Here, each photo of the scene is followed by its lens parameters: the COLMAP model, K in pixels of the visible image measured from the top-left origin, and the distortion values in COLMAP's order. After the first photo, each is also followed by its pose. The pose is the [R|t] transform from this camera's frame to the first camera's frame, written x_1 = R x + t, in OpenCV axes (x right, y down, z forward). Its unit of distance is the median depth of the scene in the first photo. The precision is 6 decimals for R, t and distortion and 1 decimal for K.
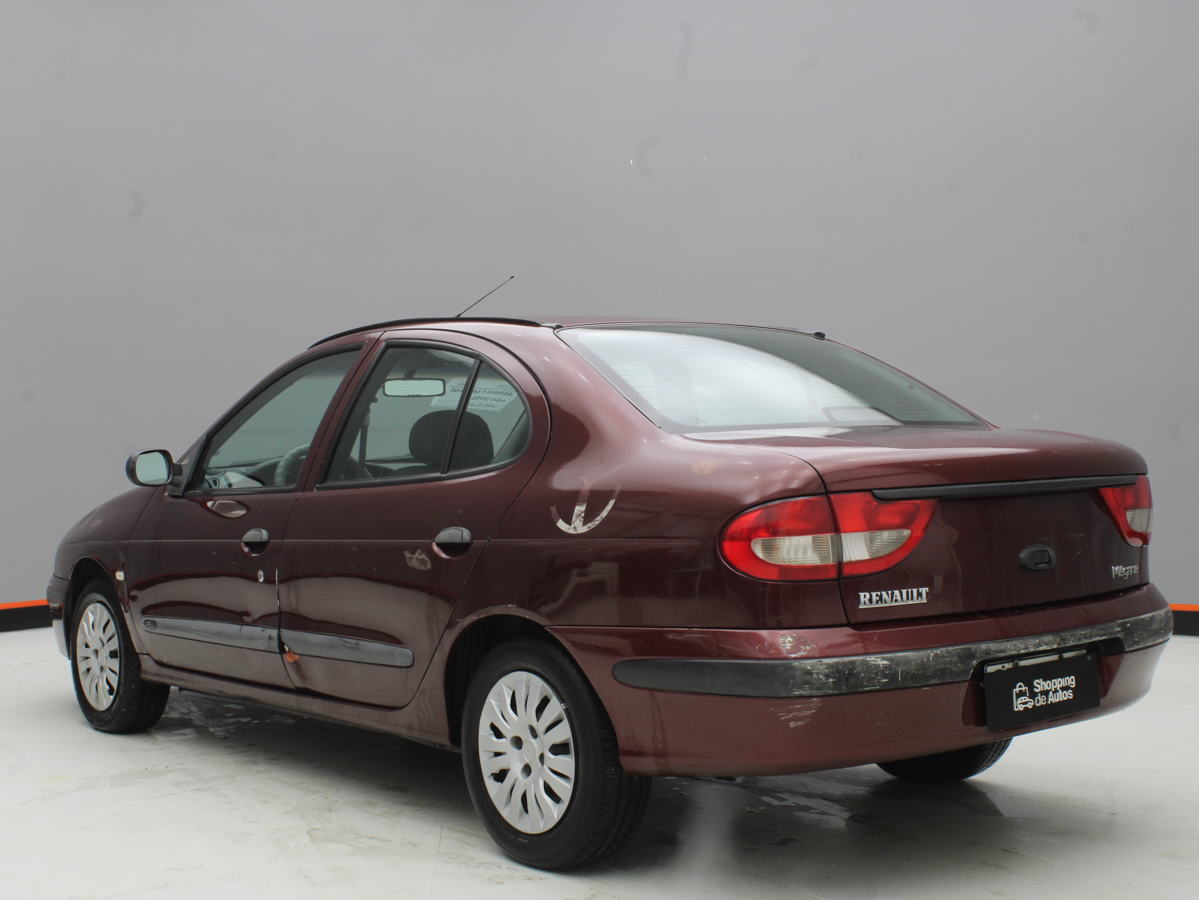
lens RADIAL K [[1653.4, 0, 599.5], [0, 1653.4, 450.0], [0, 0, 1]] dist [-0.075331, 0.008852]
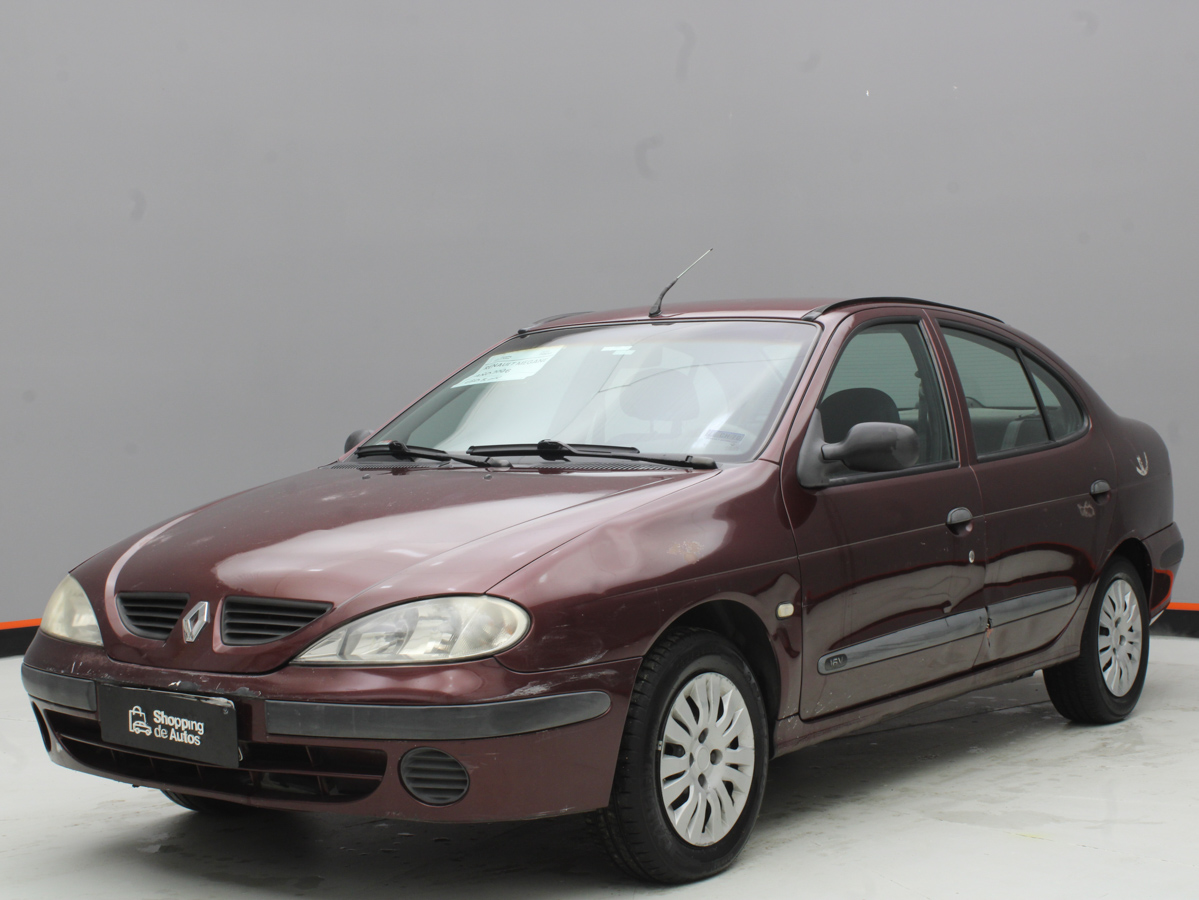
lens RADIAL K [[1945.7, 0, 599.5], [0, 1945.7, 450.0], [0, 0, 1]] dist [-0.045511, -0.023605]
pose [[-0.254258, 0.002060, 0.967134, -1.392553], [0.026241, 0.999644, 0.004769, 0.005502], [-0.966780, 0.026591, -0.254221, 1.688901]]
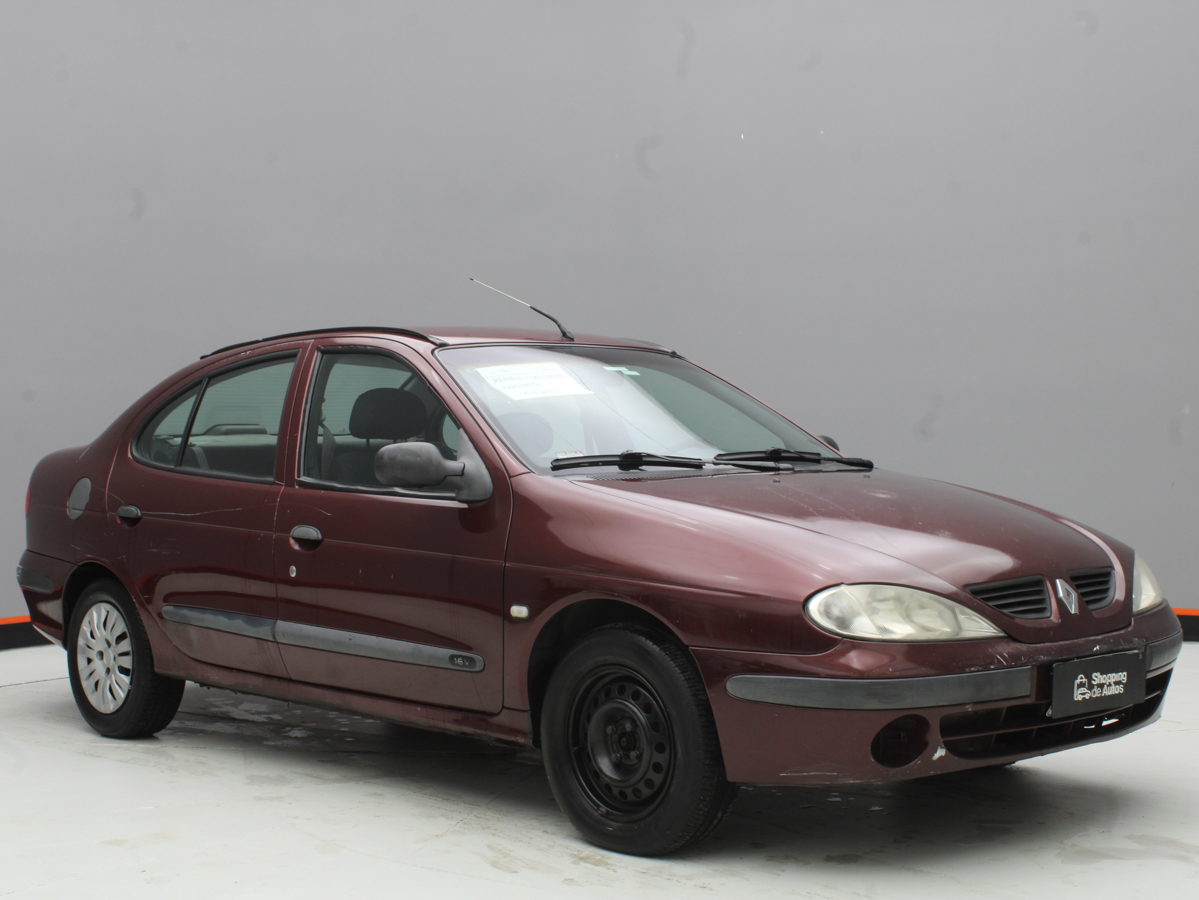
lens RADIAL K [[1808.8, 0, 599.5], [0, 1808.8, 450.0], [0, 0, 1]] dist [-0.040743, -0.023073]
pose [[-0.995314, 0.030261, -0.091835, -0.031173], [0.028850, 0.999445, 0.016654, -0.018199], [0.092288, 0.013927, -0.995635, 2.649769]]
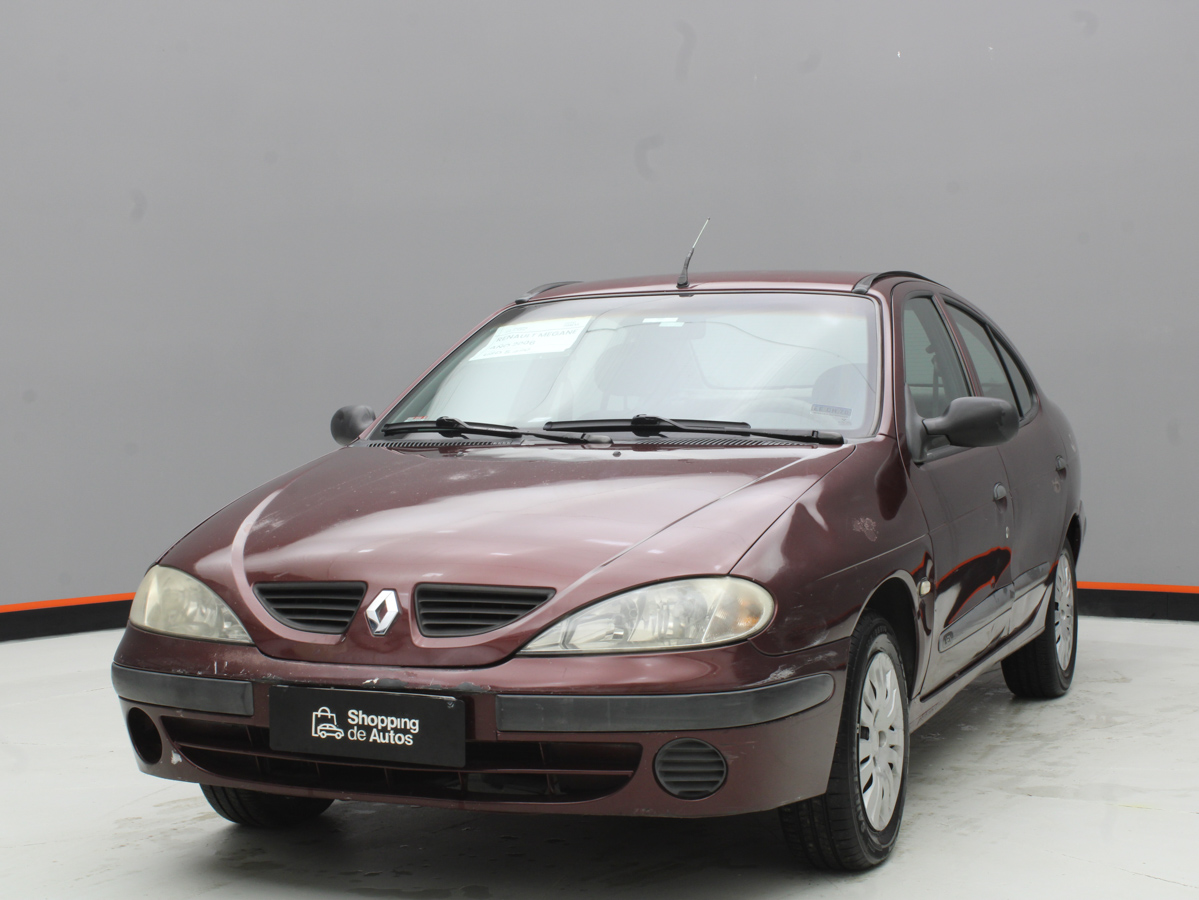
lens RADIAL K [[2021.2, 0, 599.5], [0, 2021.2, 450.0], [0, 0, 1]] dist [-0.033982, -0.100935]
pose [[-0.478911, -0.003613, 0.877856, -1.257465], [0.027496, 0.999439, 0.019114, 0.001509], [-0.877433, 0.033292, -0.478543, 1.994330]]
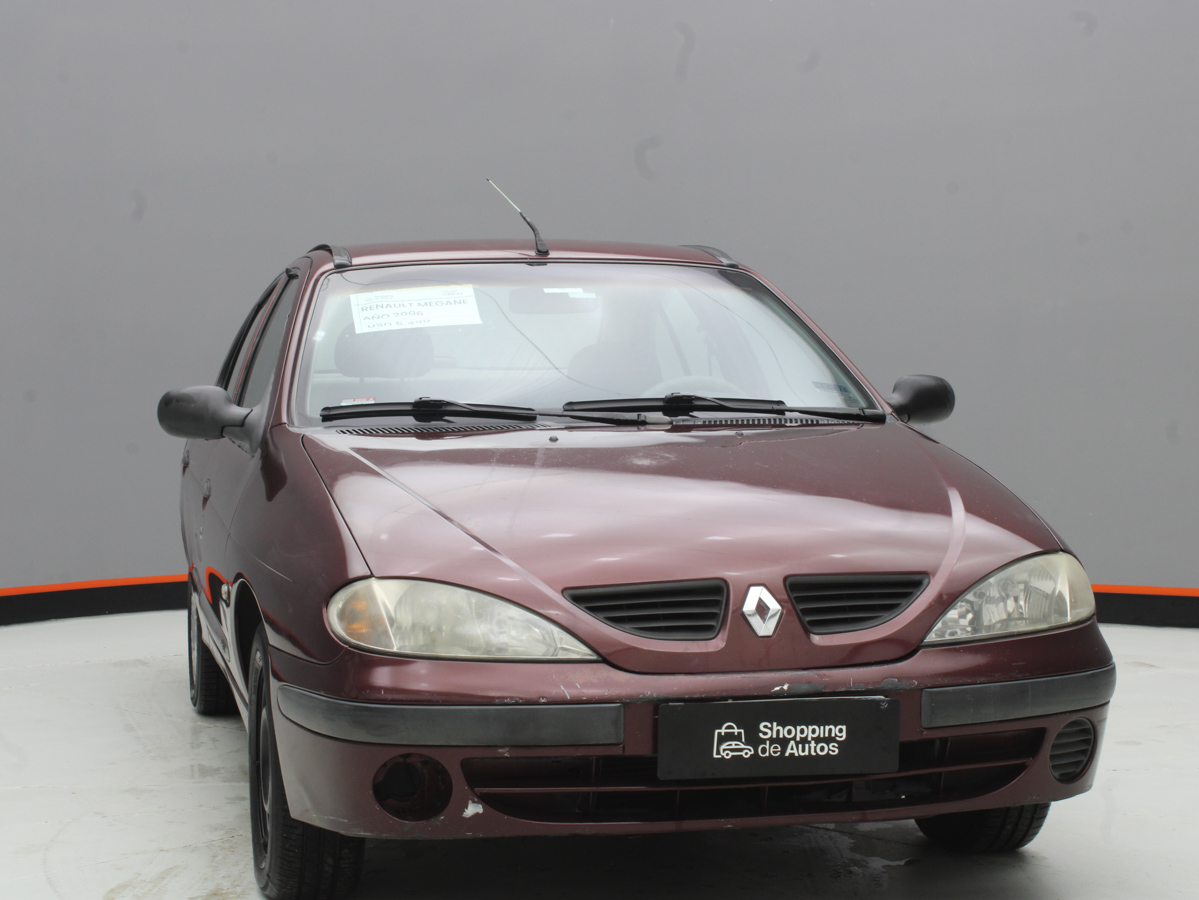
lens RADIAL K [[2234.4, 0, 599.5], [0, 2234.4, 450.0], [0, 0, 1]] dist [0.042526, 0.108930]
pose [[-0.900763, 0.011896, 0.434148, -0.731246], [0.030619, 0.998877, 0.036158, -0.009531], [-0.433230, 0.045863, -0.900116, 2.487195]]
